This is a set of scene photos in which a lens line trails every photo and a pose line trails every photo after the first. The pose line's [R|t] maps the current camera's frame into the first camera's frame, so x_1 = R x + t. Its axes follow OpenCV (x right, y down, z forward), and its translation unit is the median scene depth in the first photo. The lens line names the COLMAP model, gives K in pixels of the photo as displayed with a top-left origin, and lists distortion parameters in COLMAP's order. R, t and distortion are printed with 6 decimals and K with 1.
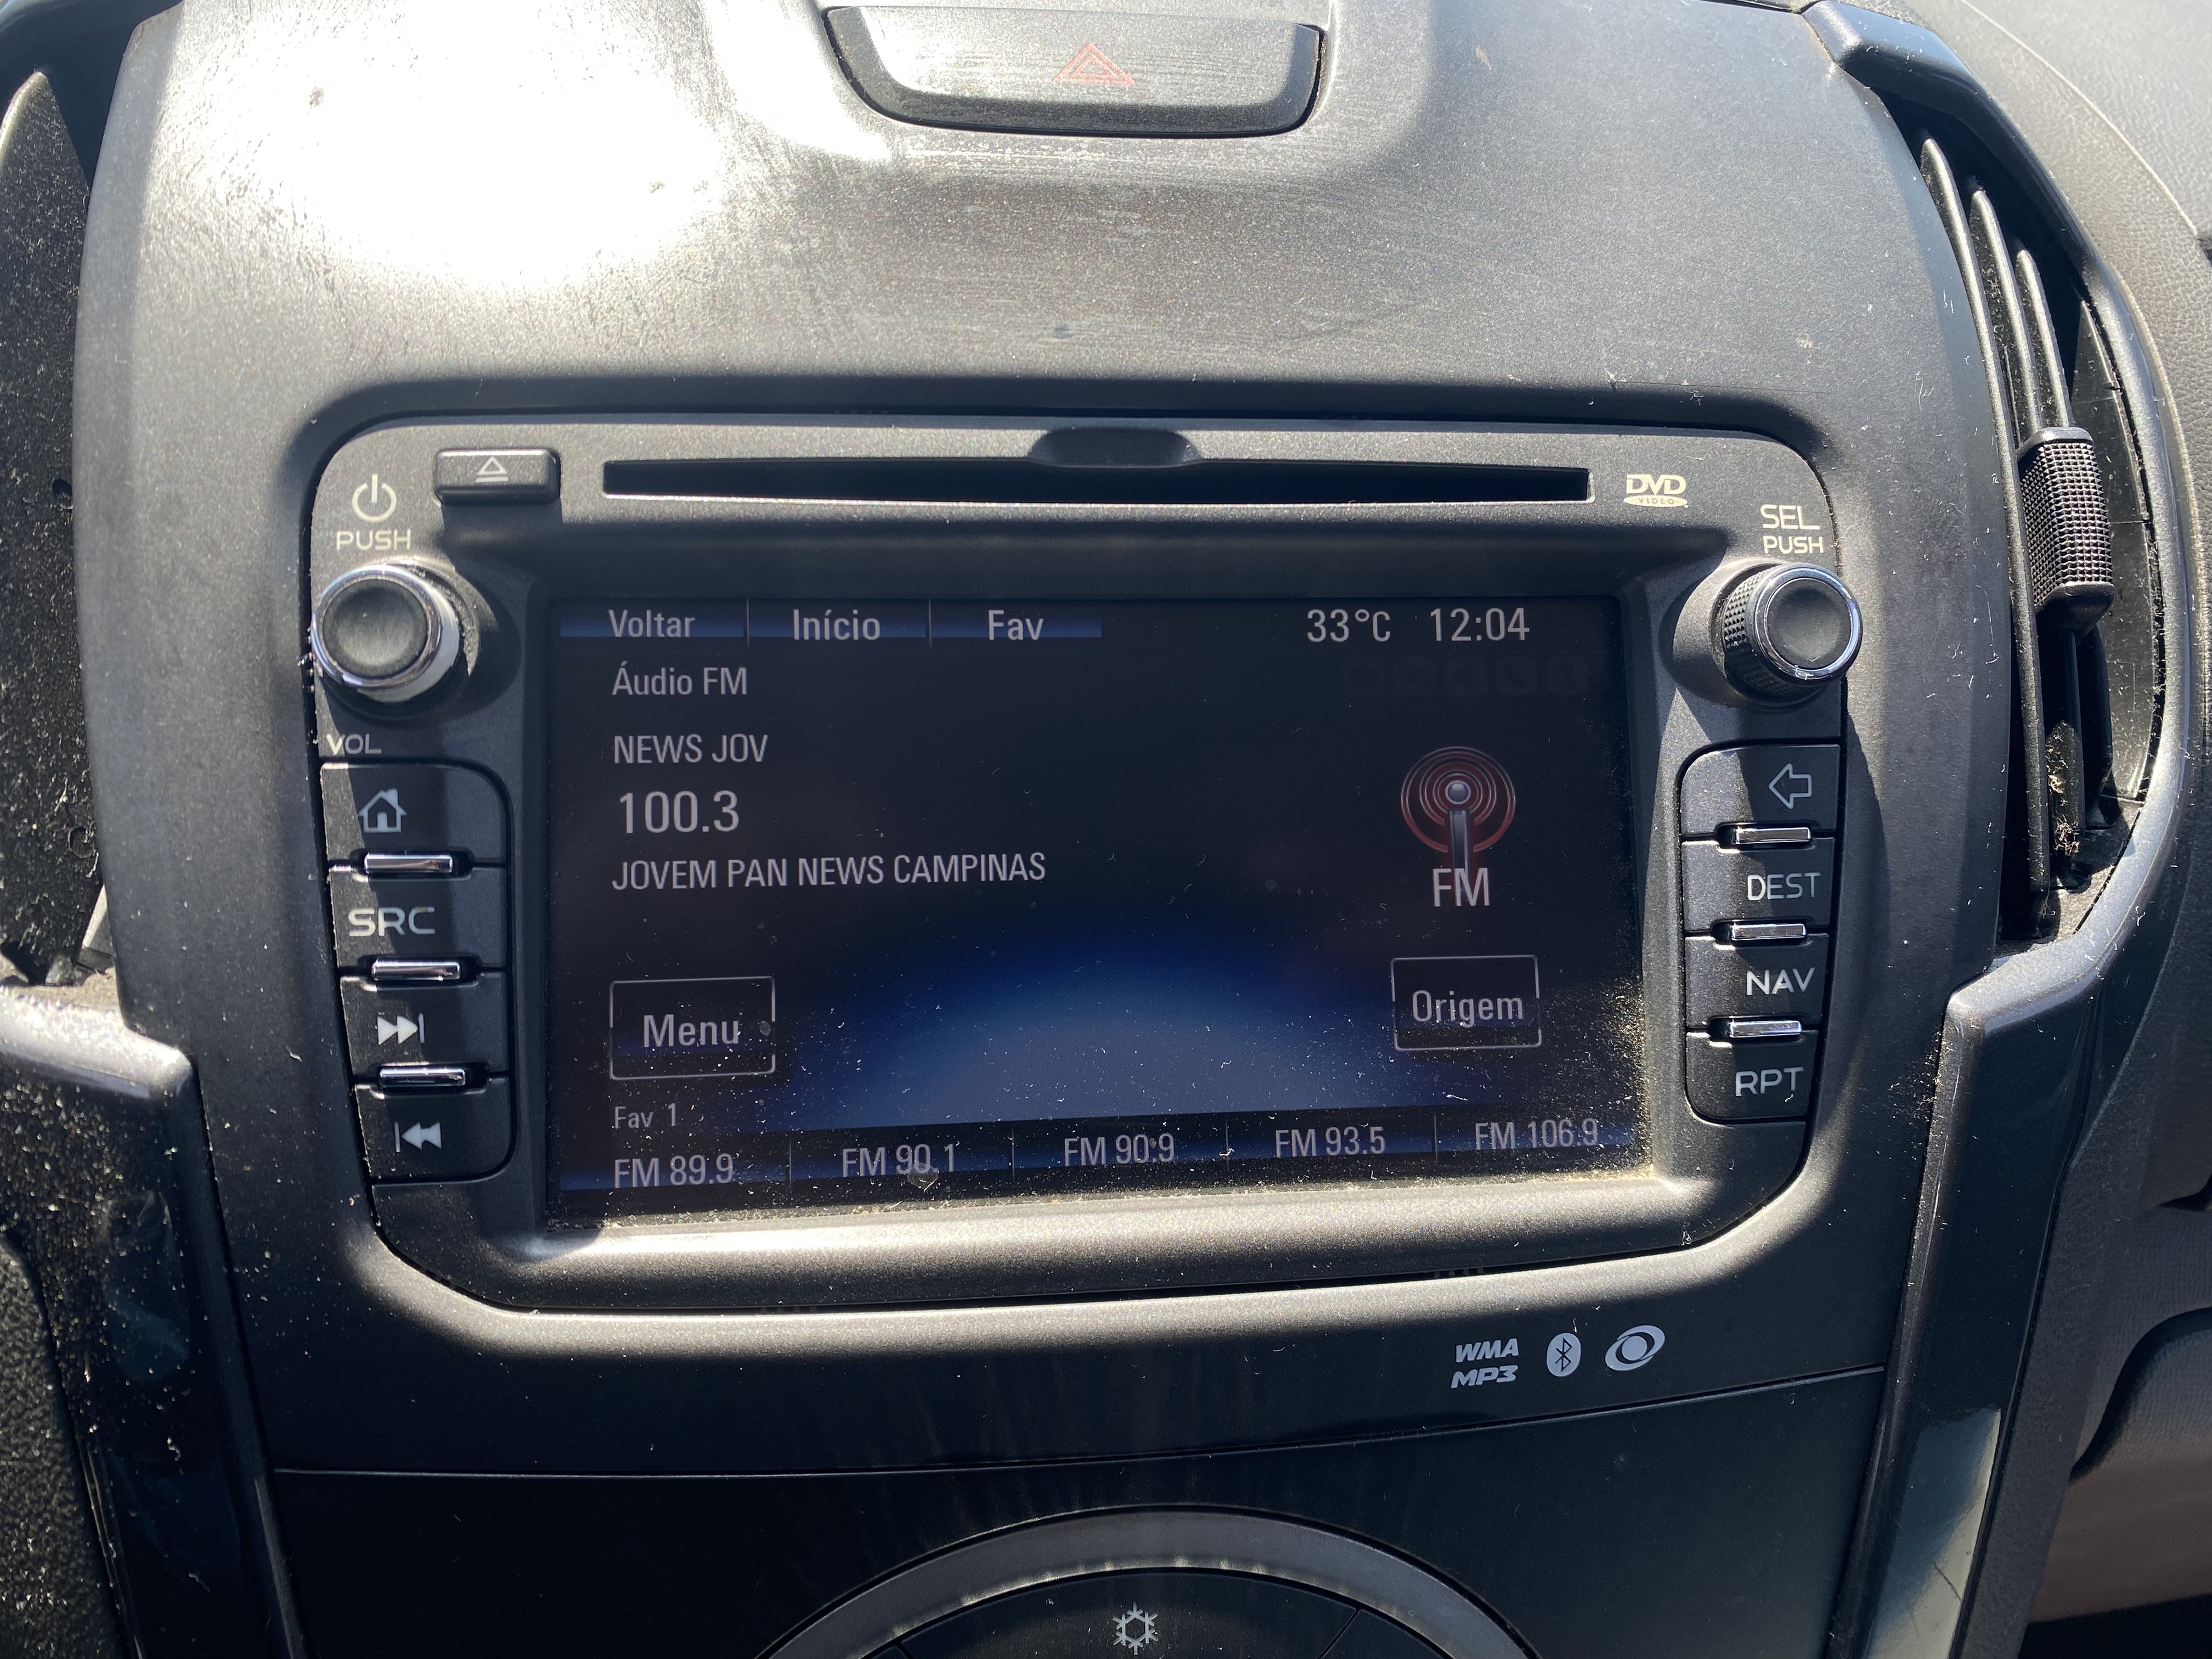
lens RADIAL K [[1685.3, 0, 1100.4], [0, 1685.3, 833.7], [0, 0, 1]] dist [0.030093, -0.029997]
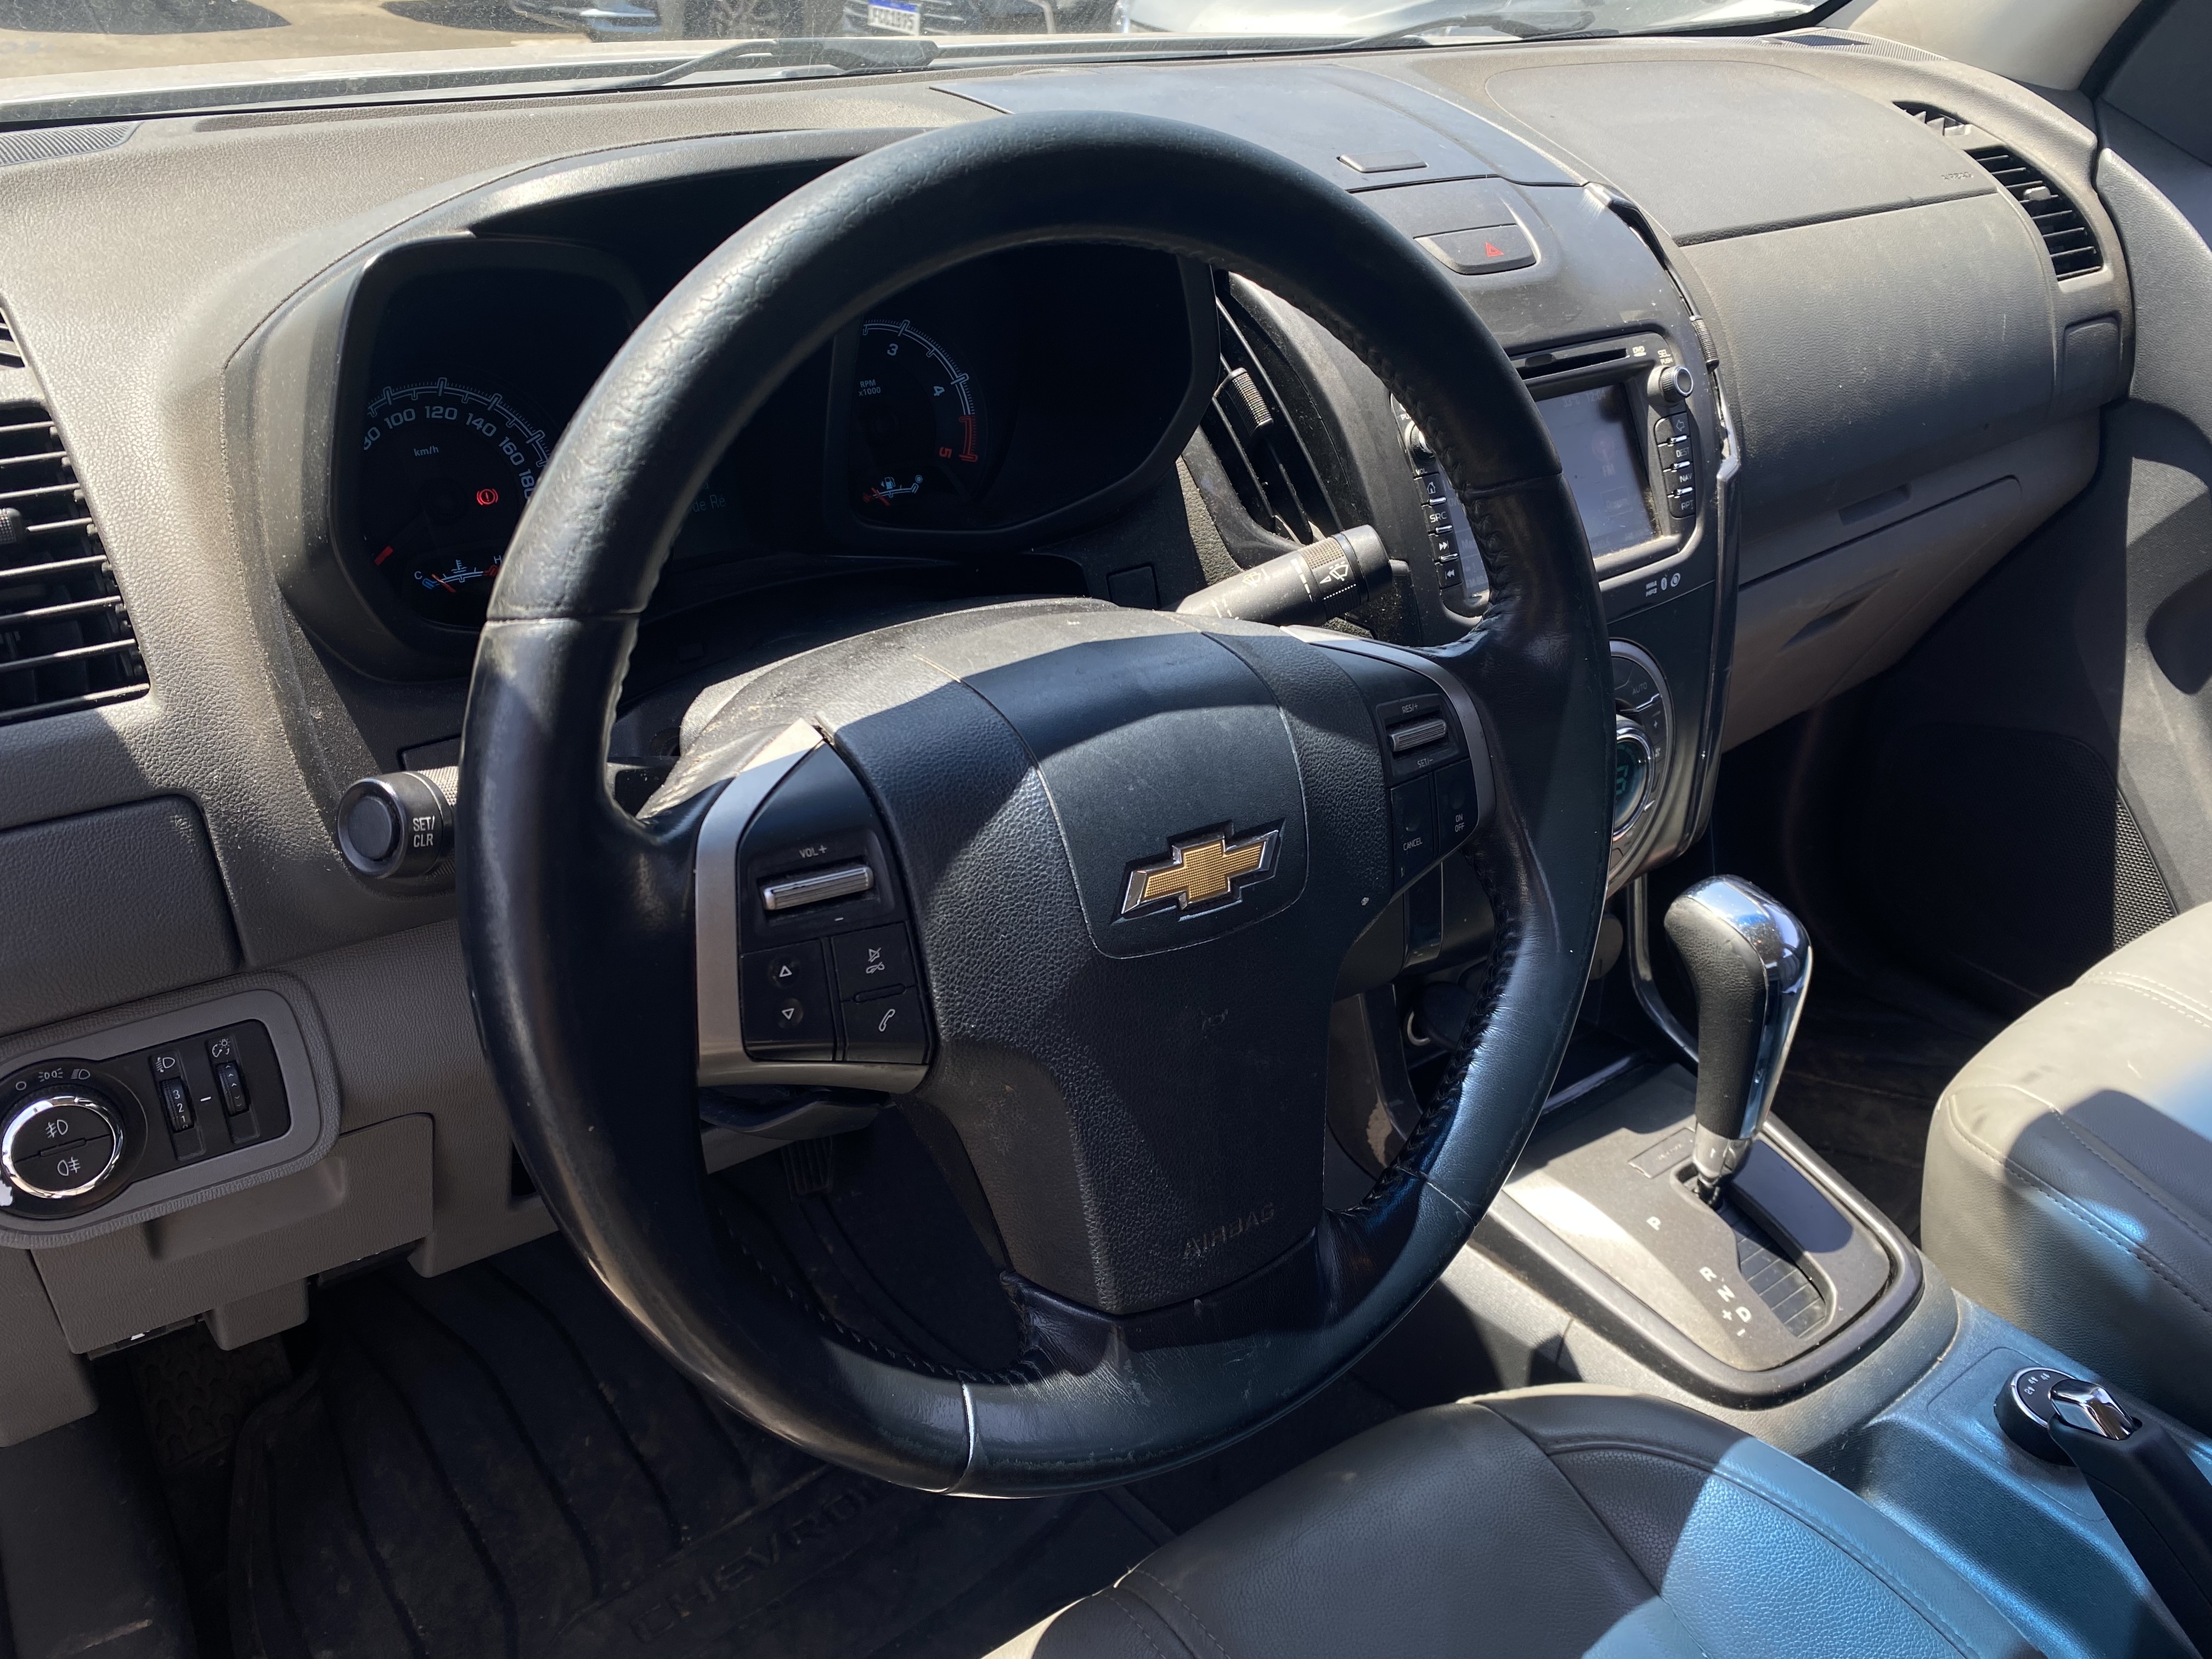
lens RADIAL K [[1685.3, 0, 1096.0], [0, 1685.3, 835.4], [0, 0, 1]] dist [0.030093, -0.029997]
pose [[0.868106, -0.258701, 0.423634, -2.554554], [0.214788, 0.965186, 0.149270, 0.010679], [-0.447502, -0.038590, 0.893450, -1.824811]]
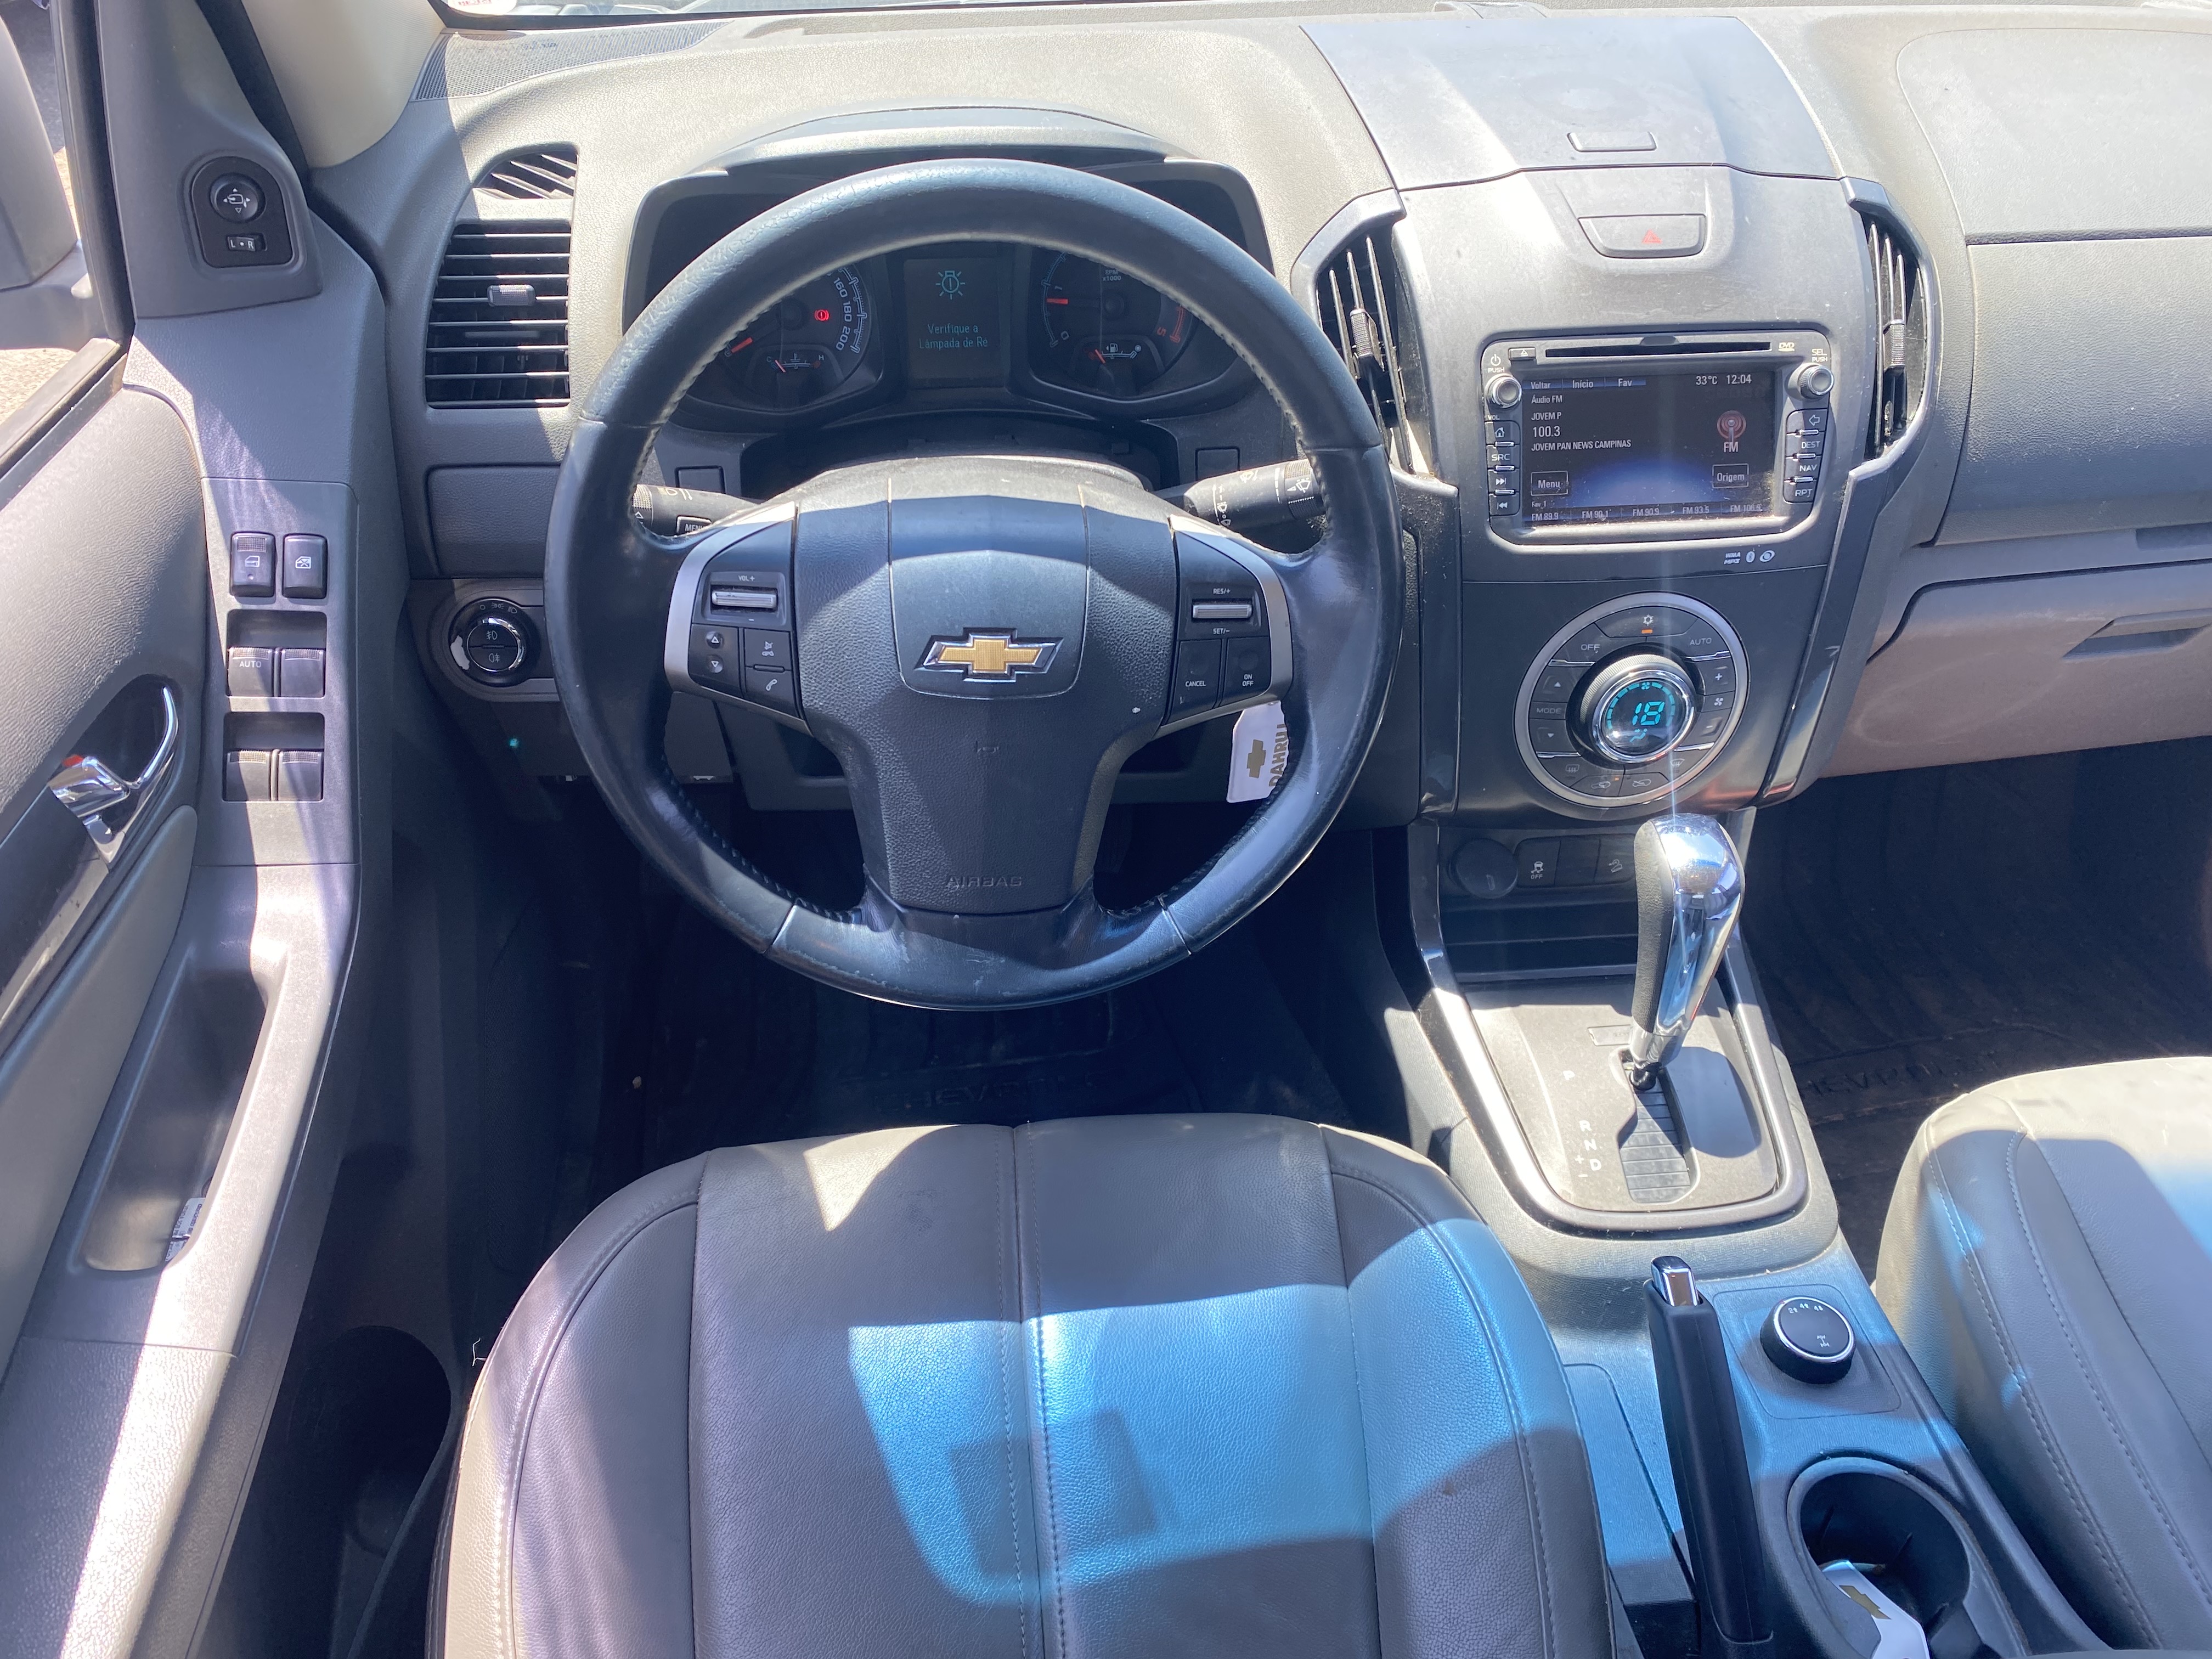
lens RADIAL K [[1685.3, 0, 1114.6], [0, 1685.3, 812.3], [0, 0, 1]] dist [0.030093, -0.029997]
pose [[0.999556, -0.009413, -0.028285, -1.206254], [0.015357, 0.975844, 0.217930, -0.021357], [0.025551, -0.218268, 0.975554, -3.325362]]
